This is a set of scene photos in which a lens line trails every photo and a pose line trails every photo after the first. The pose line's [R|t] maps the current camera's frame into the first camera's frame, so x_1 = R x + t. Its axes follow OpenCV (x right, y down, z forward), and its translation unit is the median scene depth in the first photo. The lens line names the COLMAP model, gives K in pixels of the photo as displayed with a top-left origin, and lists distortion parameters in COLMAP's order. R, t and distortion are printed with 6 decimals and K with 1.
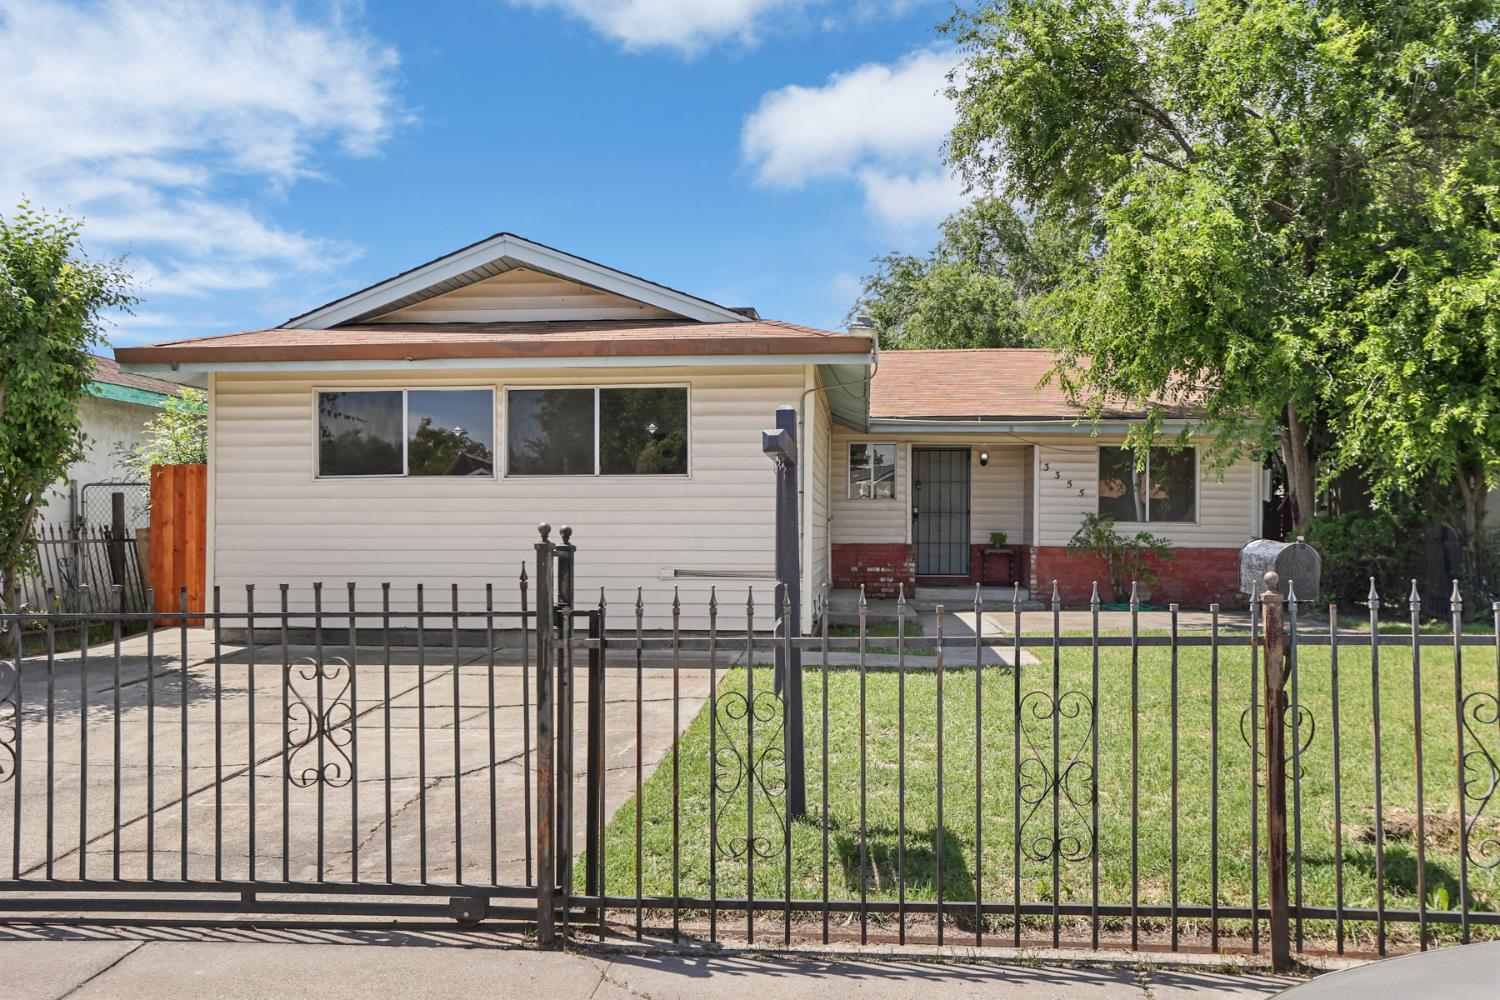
lens RADIAL K [[1309.2, 0, 750.4], [0, 1309.2, 505.2], [0, 0, 1]] dist [0.004268, 0.001097]
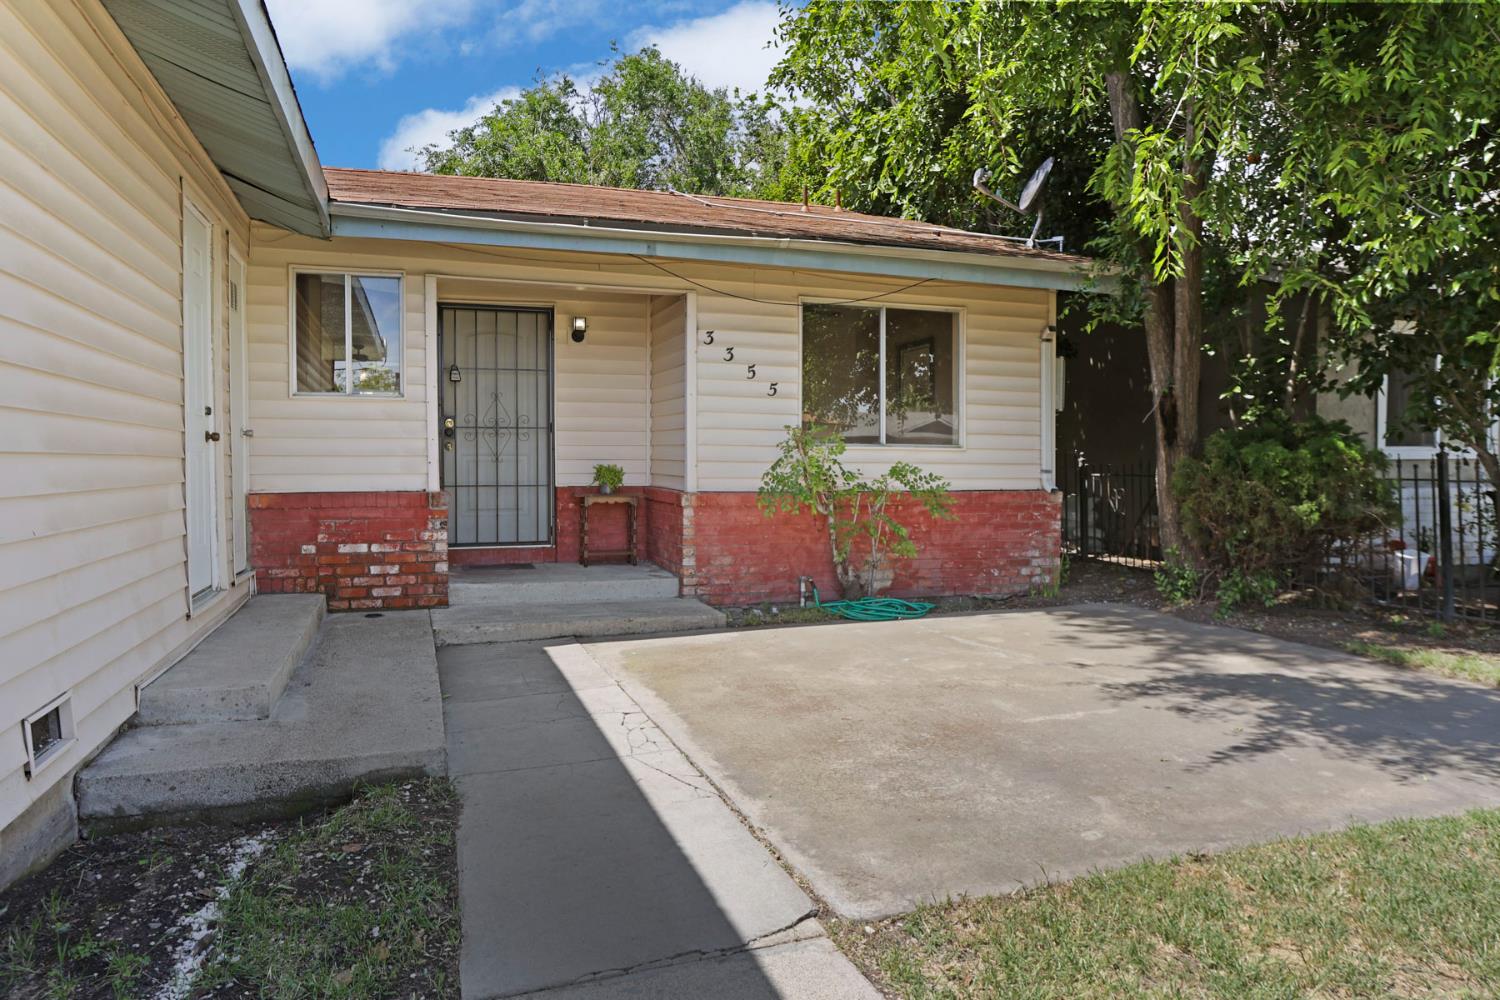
lens RADIAL K [[1017.3, 0, 751.8], [0, 1017.3, 493.1], [0, 0, 1]] dist [-0.007421, -0.000307]
pose [[0.921167, -0.018606, 0.388722, 0.085209], [-0.002080, 0.998607, 0.052725, 0.010795], [-0.389161, -0.049377, 0.919845, 0.624620]]
